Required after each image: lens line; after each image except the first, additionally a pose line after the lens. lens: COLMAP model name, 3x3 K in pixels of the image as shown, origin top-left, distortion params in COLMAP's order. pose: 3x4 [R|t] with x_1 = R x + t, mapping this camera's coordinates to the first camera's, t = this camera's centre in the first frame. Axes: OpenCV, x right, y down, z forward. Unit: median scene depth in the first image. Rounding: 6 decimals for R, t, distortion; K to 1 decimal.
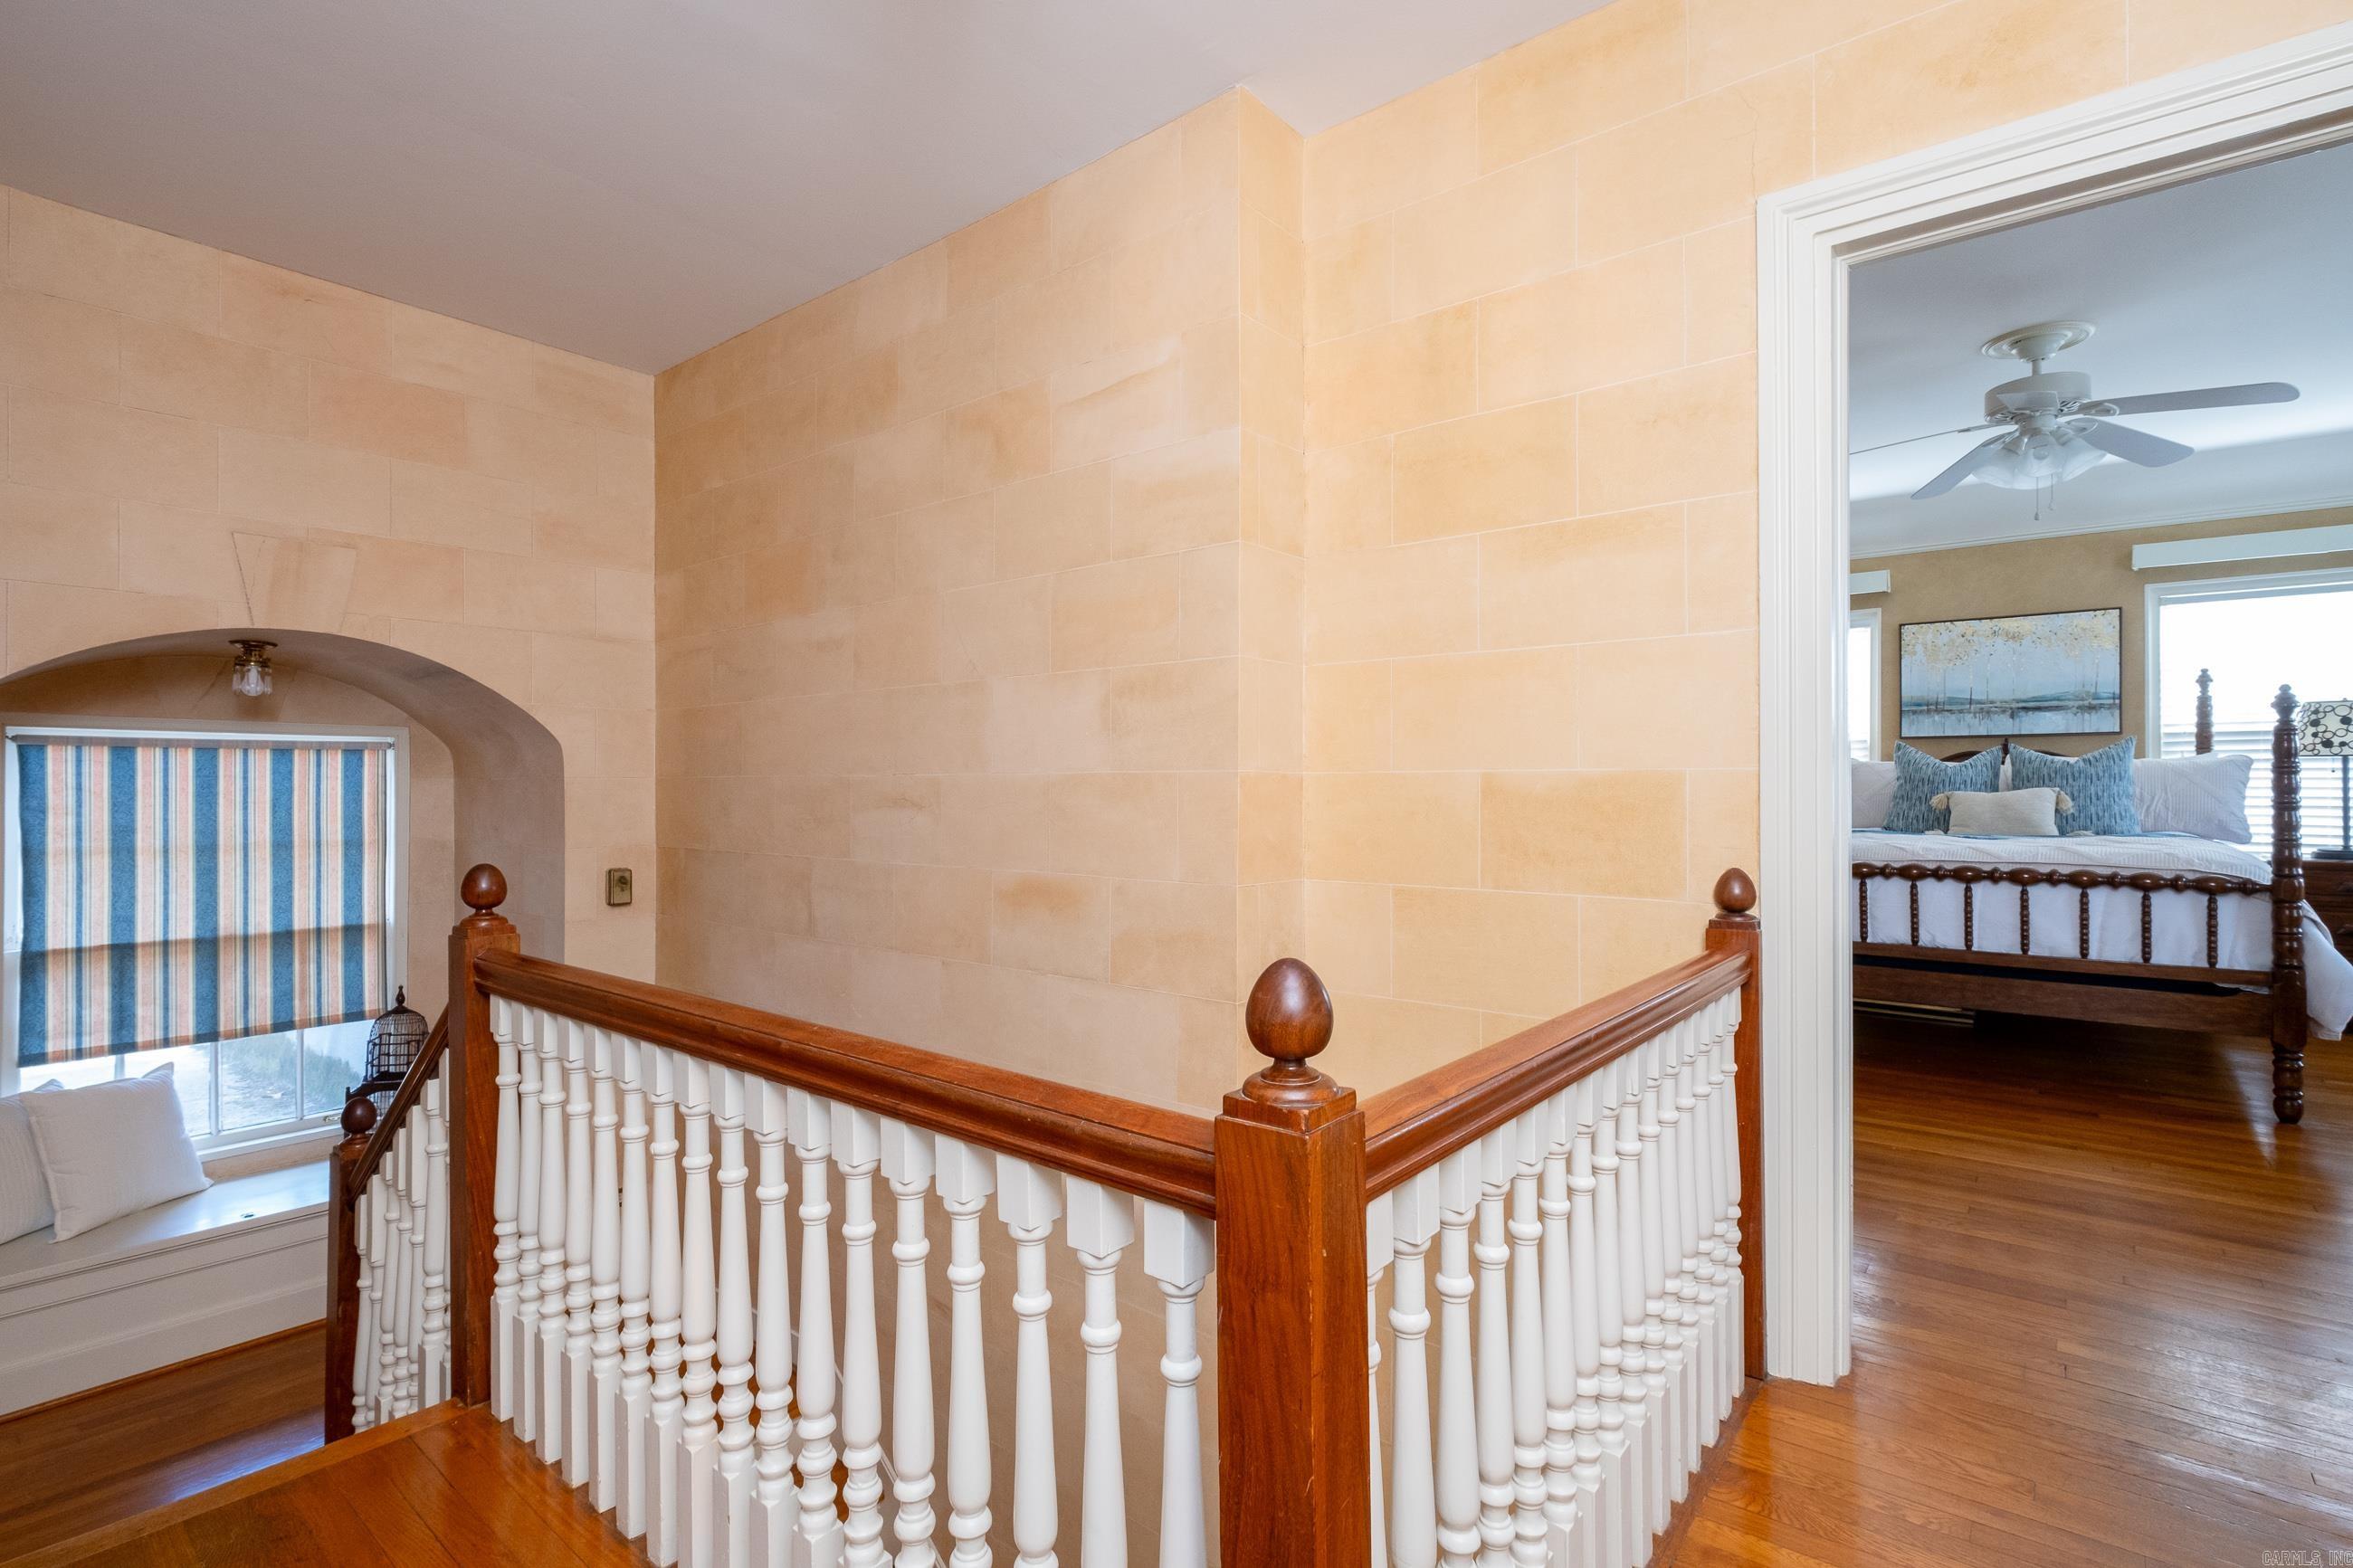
lens RADIAL K [[1102.2, 0, 1188.1], [0, 1102.2, 782.3], [0, 0, 1]] dist [-0.014449, 0.003824]
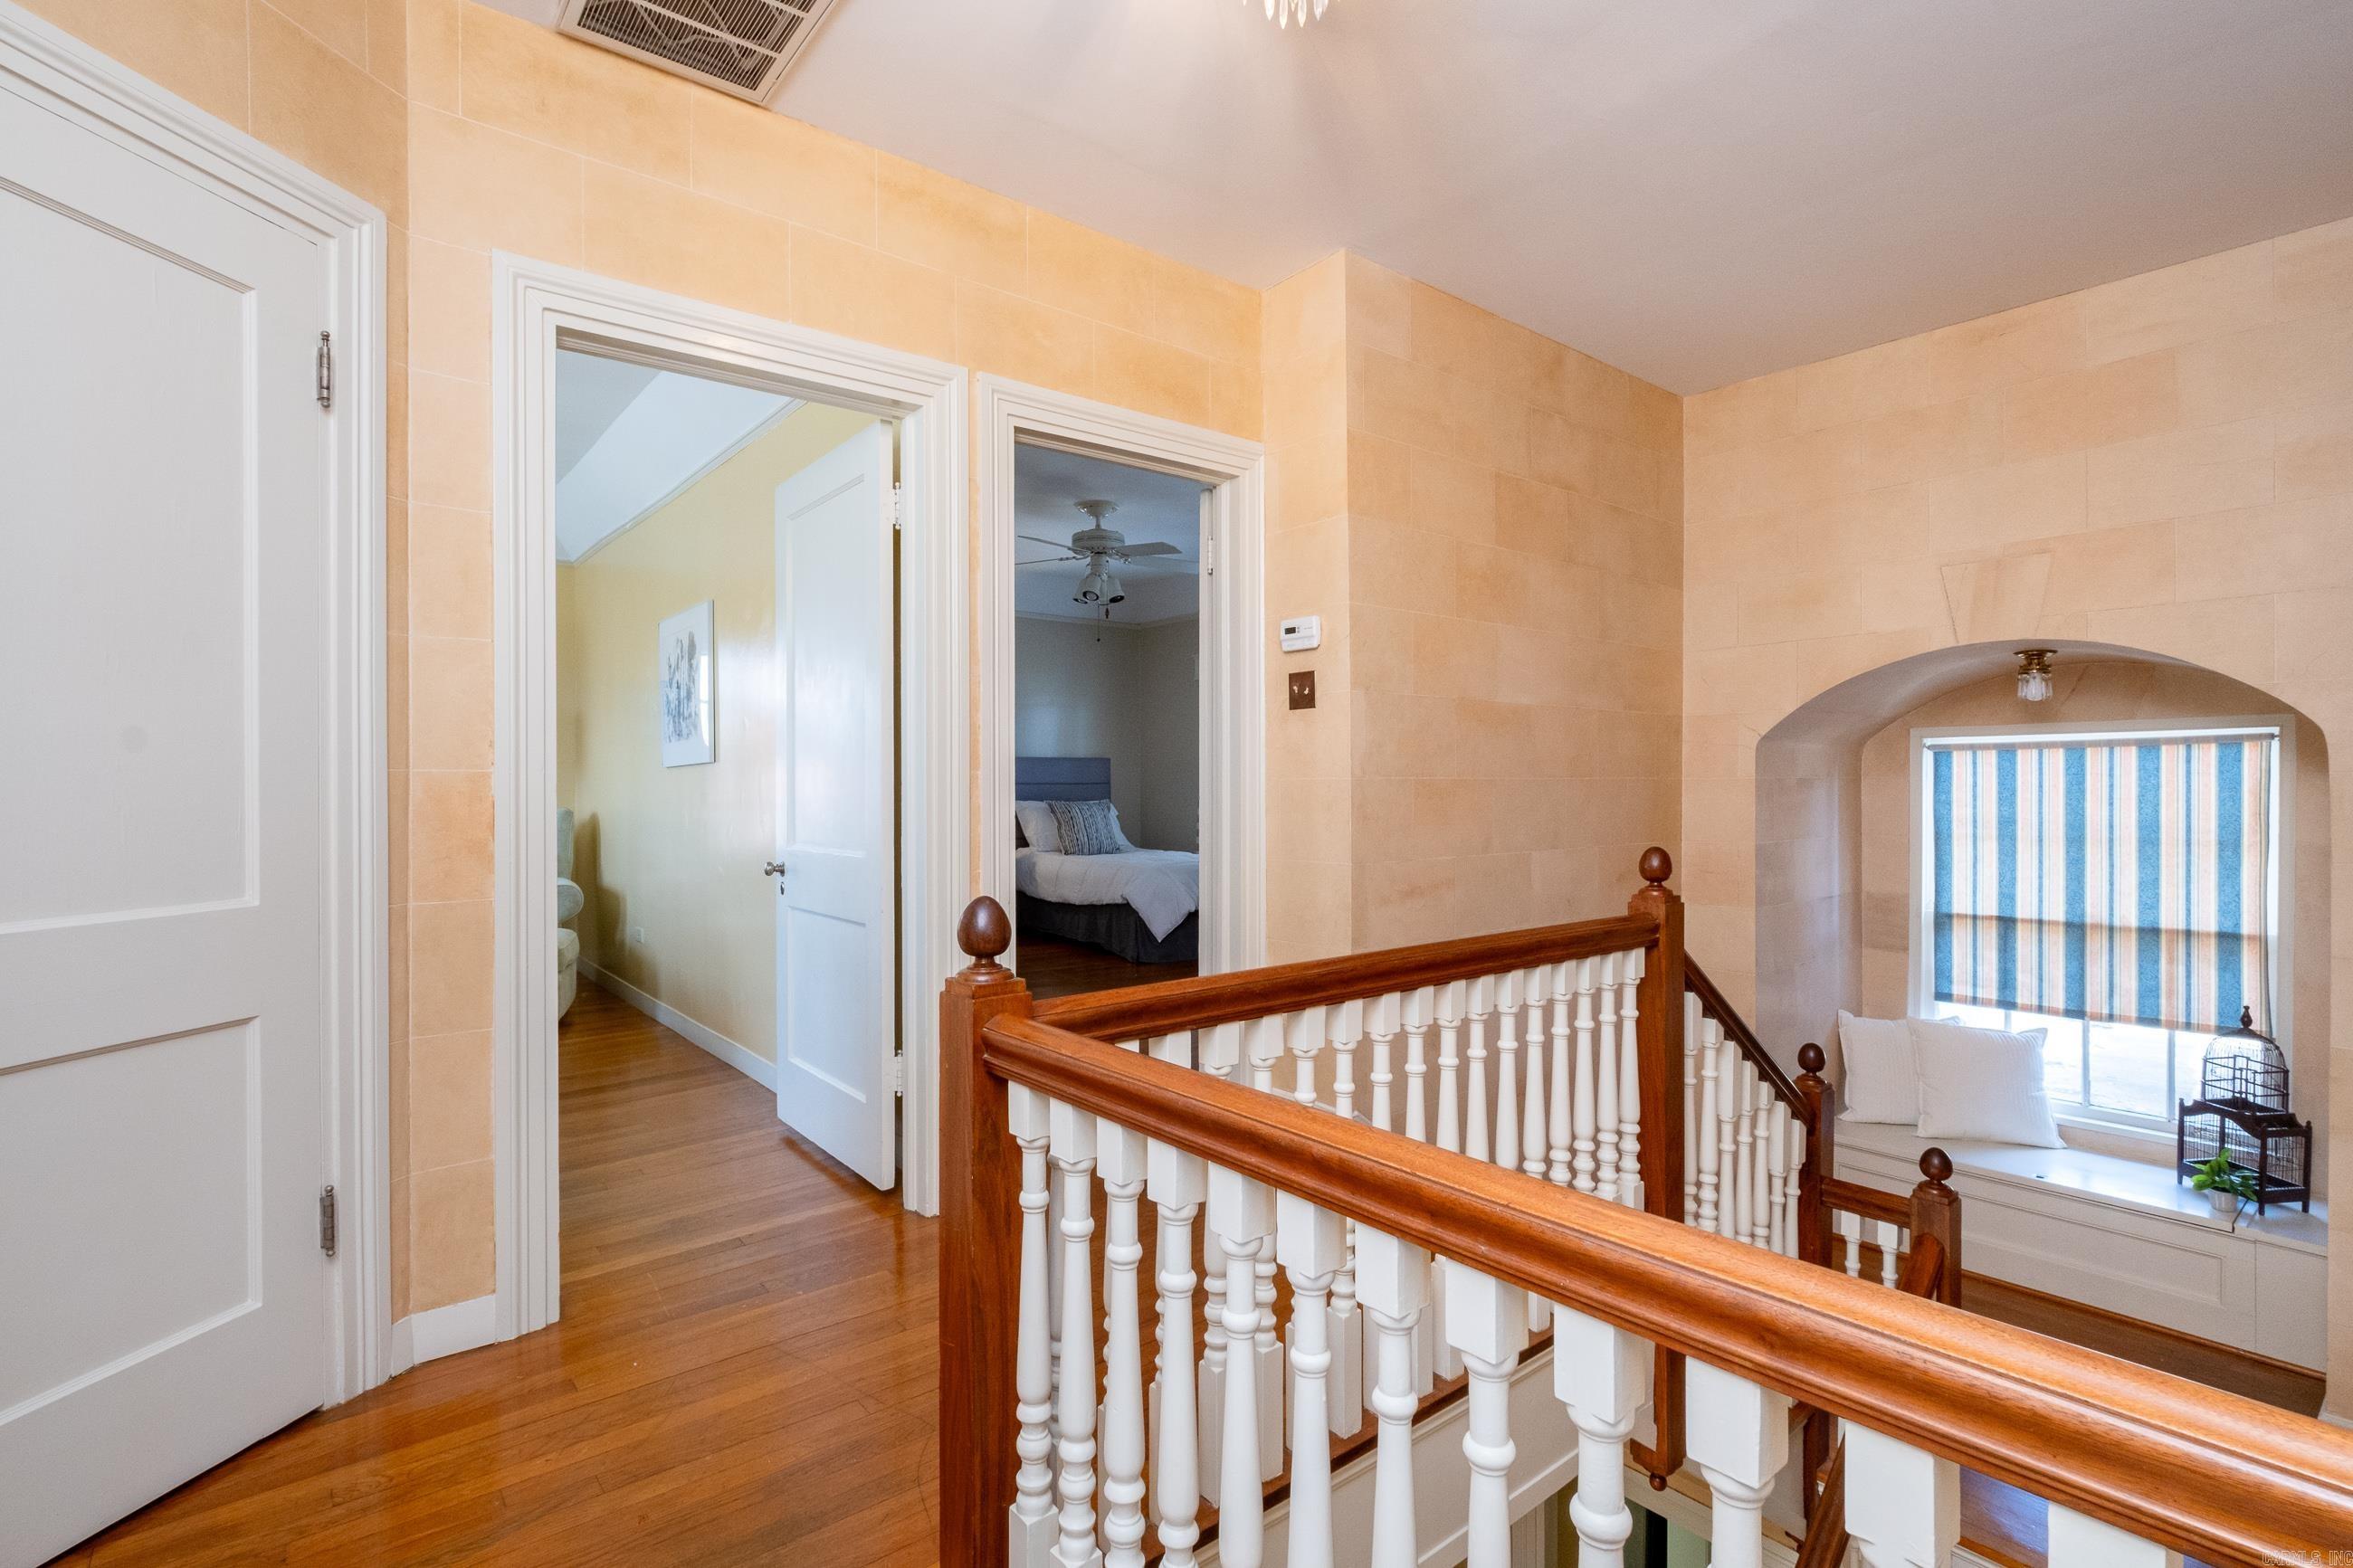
lens RADIAL K [[1102.2, 0, 1169.6], [0, 1102.2, 786.9], [0, 0, 1]] dist [-0.014449, 0.003824]
pose [[-0.196676, 0.001693, -0.980467, 0.349982], [0.009220, 0.999957, -0.000123, -0.000585], [0.980425, -0.009065, -0.196683, 0.335100]]
